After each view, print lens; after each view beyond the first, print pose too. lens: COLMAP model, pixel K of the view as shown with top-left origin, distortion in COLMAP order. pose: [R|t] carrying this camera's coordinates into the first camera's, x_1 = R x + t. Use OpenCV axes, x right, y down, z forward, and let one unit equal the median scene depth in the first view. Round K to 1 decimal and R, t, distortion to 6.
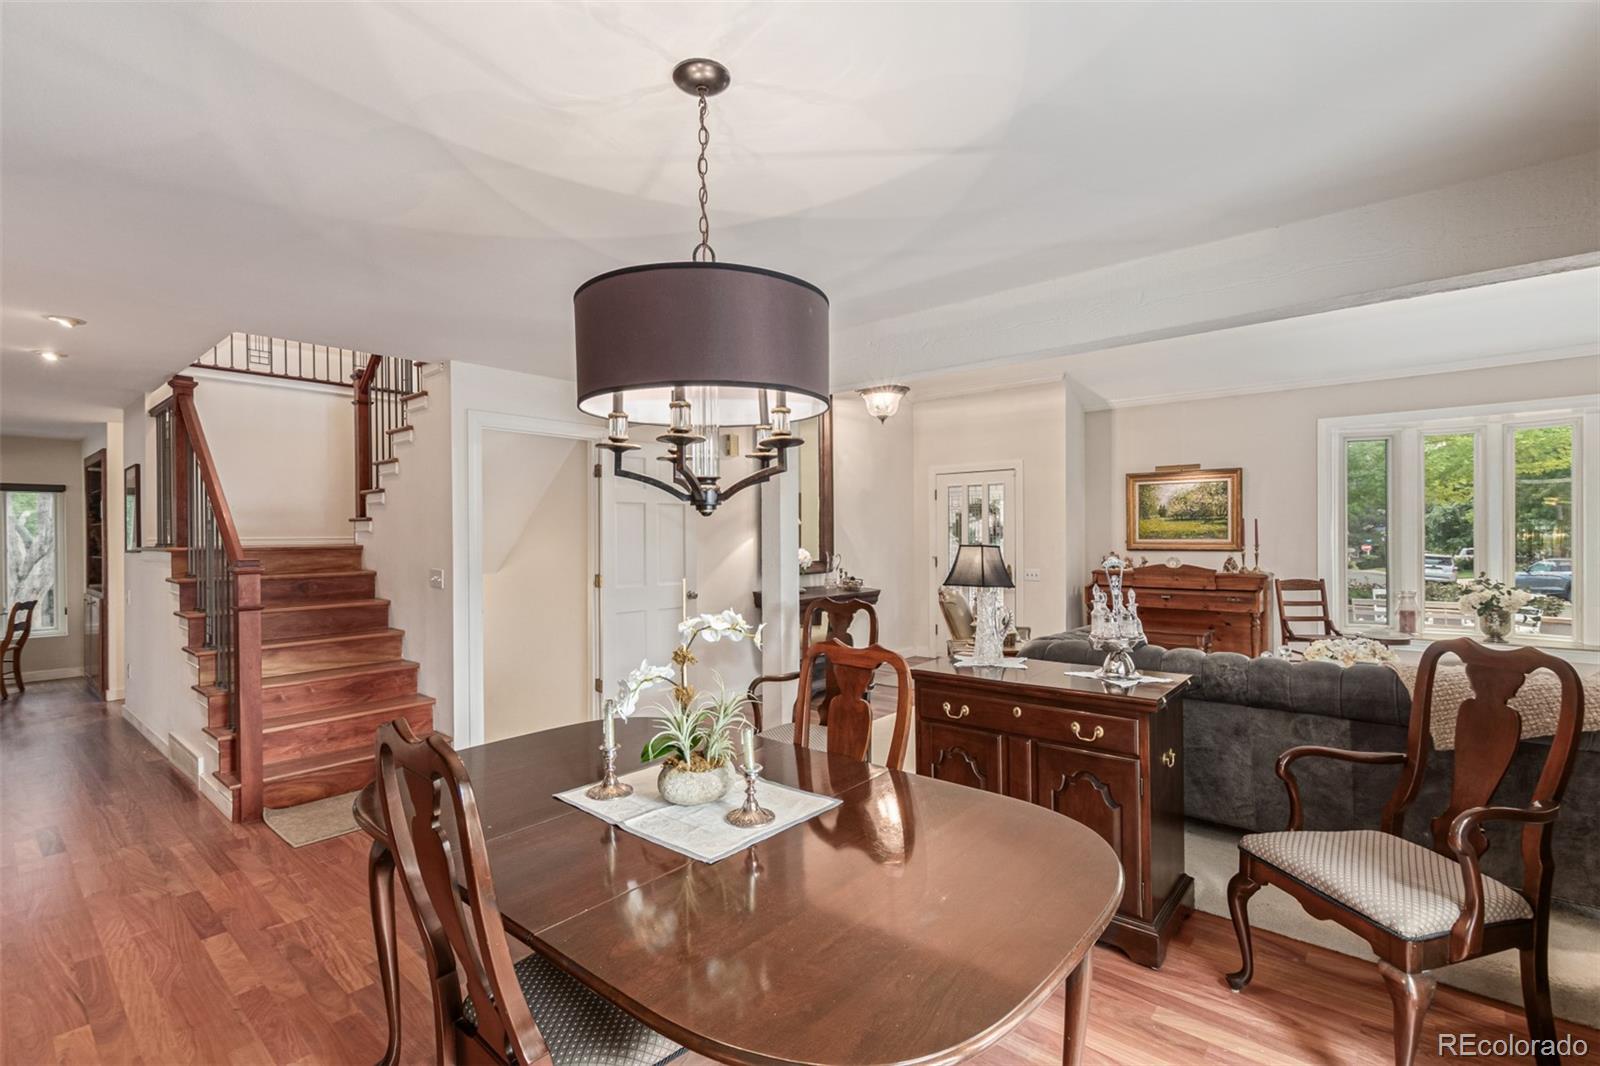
lens RADIAL K [[722.7, 0, 801.6], [0, 722.7, 534.8], [0, 0, 1]] dist [-0.004940, -0.000711]
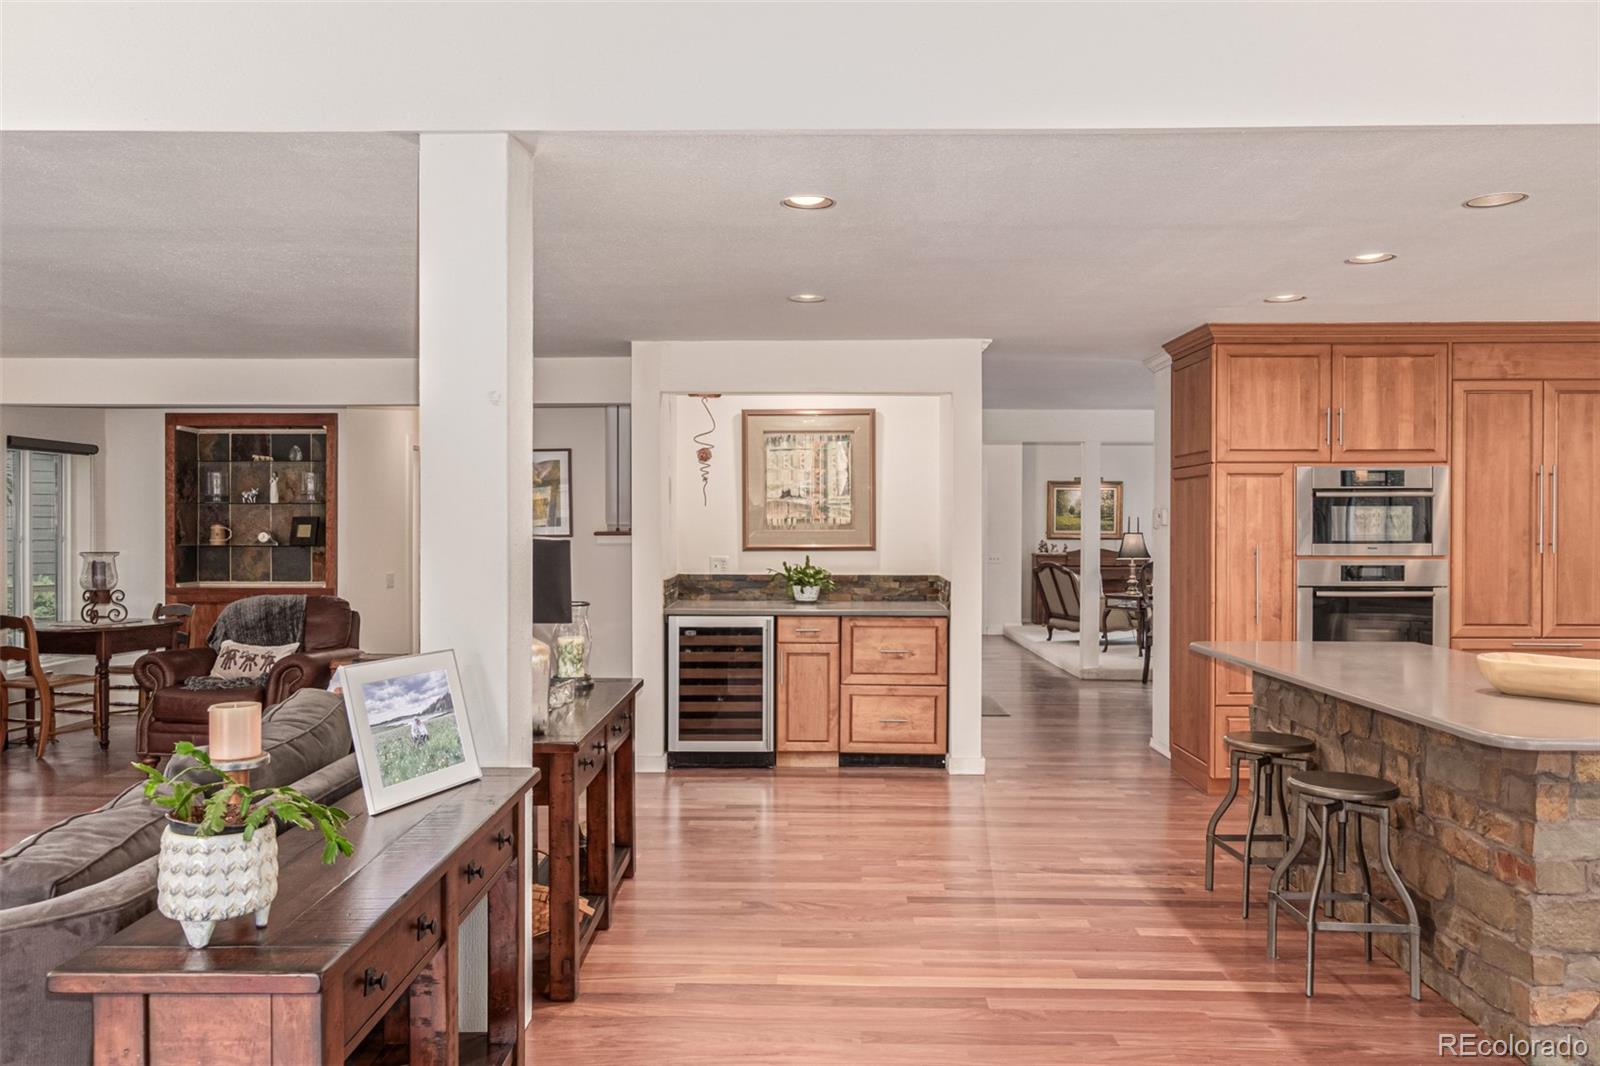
lens RADIAL K [[1129.3, 0, 796.9], [0, 1129.3, 535.5], [0, 0, 1]] dist [-0.011960, -0.001764]
pose [[0.759974, 0.004953, 0.649934, -1.264474], [-0.008762, 0.999958, 0.002626, 0.014160], [-0.649894, -0.007690, 0.759986, -0.275723]]
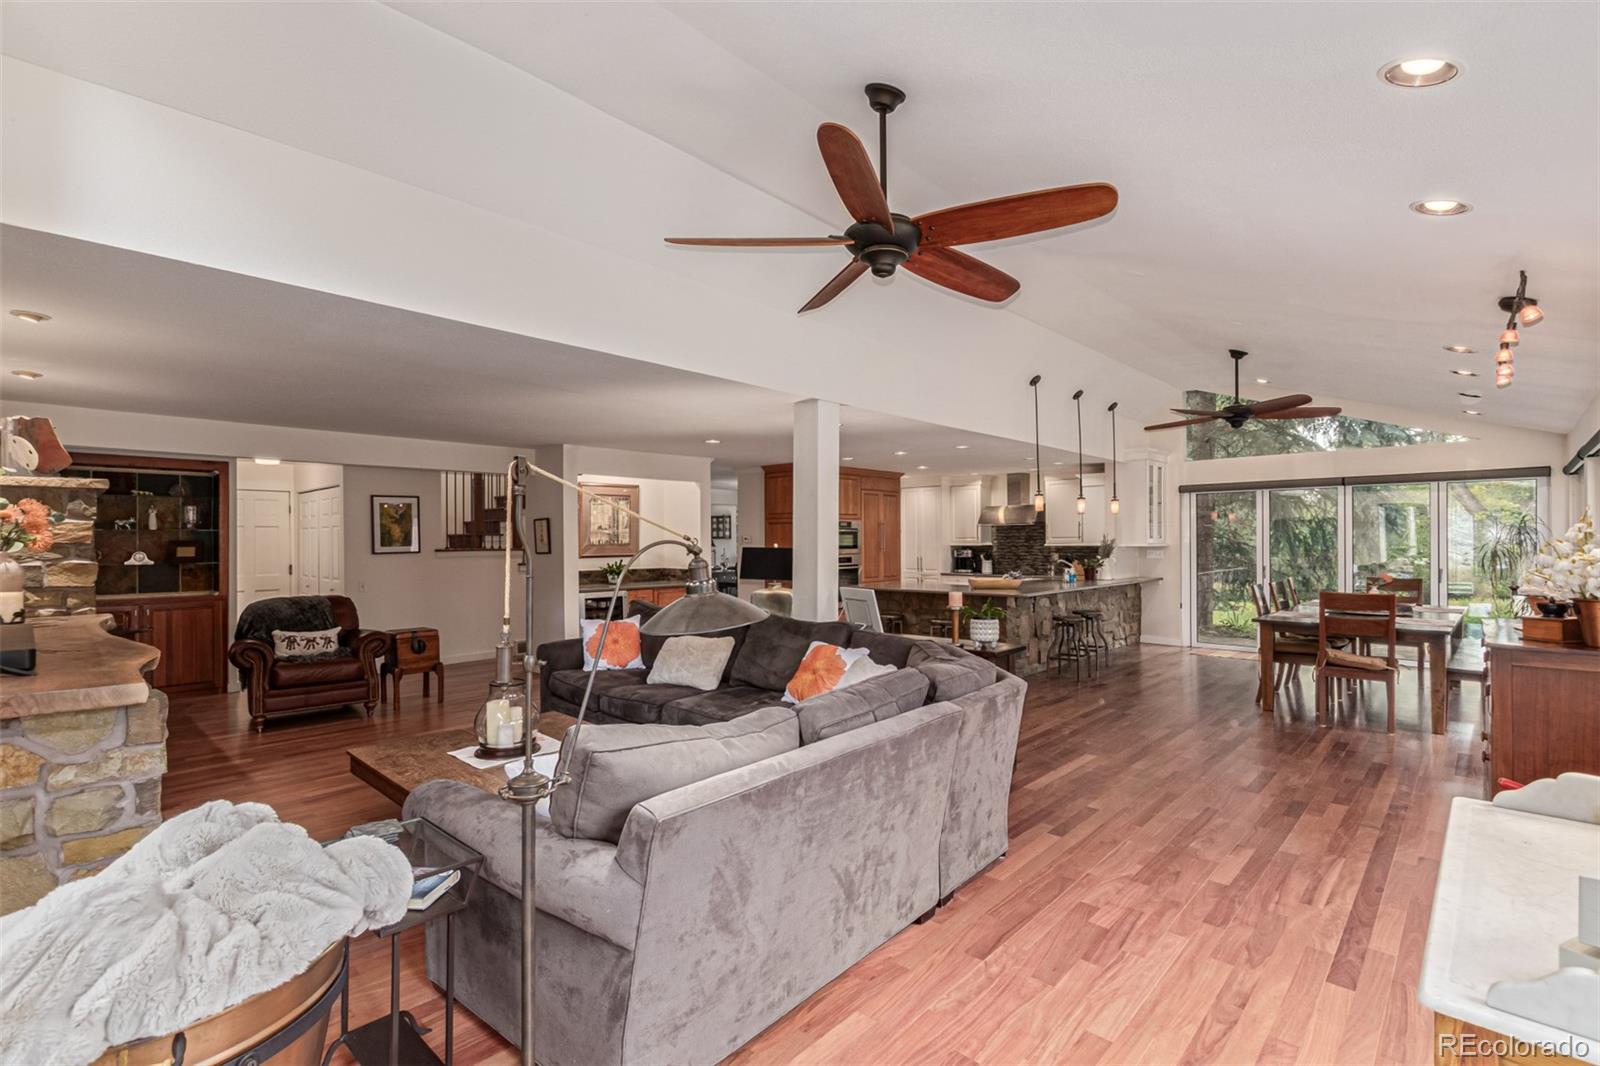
lens RADIAL K [[722.7, 0, 799.0], [0, 722.7, 536.1], [0, 0, 1]] dist [-0.004940, -0.000711]
pose [[0.032735, 0.016419, 0.999329, -2.442815], [0.004514, 0.999852, -0.016575, 0.018340], [-0.999454, 0.005053, 0.032656, 0.548822]]
